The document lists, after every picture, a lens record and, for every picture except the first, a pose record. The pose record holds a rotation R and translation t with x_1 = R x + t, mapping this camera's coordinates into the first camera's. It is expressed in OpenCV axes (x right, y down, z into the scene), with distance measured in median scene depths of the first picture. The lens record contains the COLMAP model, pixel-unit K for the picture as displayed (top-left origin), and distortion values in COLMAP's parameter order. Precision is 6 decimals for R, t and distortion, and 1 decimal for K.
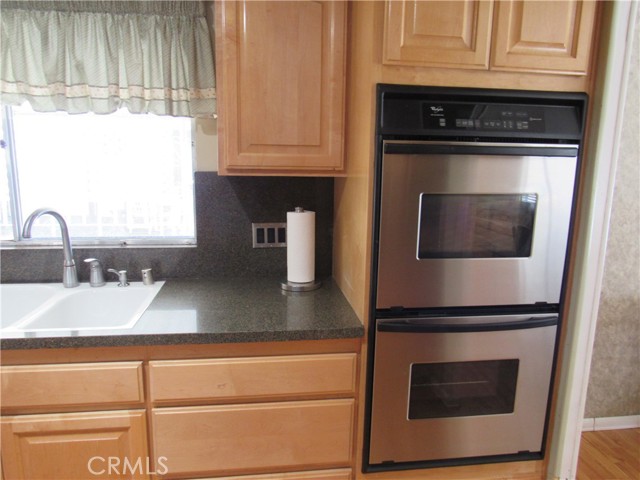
lens RADIAL K [[456.7, 0, 320.0], [0, 456.7, 240.0], [0, 0, 1]] dist [-0.025195, 0.000392]
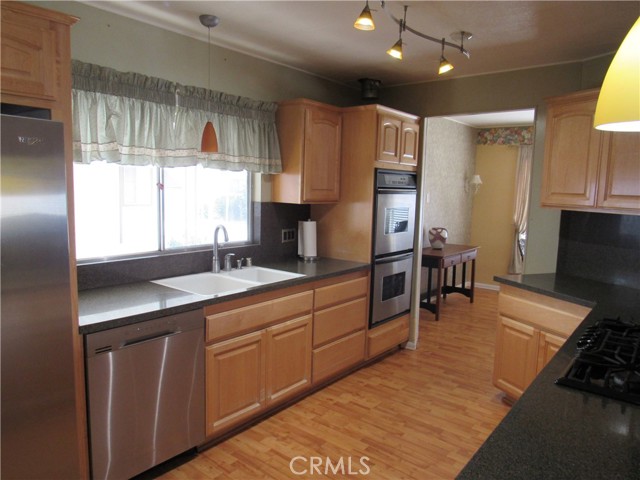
lens RADIAL K [[456.7, 0, 320.0], [0, 456.7, 240.0], [0, 0, 1]] dist [-0.025195, 0.000392]
pose [[0.719973, -0.077876, 0.689619, -1.670693], [0.113673, 0.993497, -0.006484, 0.044568], [-0.684629, 0.083059, 0.724144, -0.563171]]
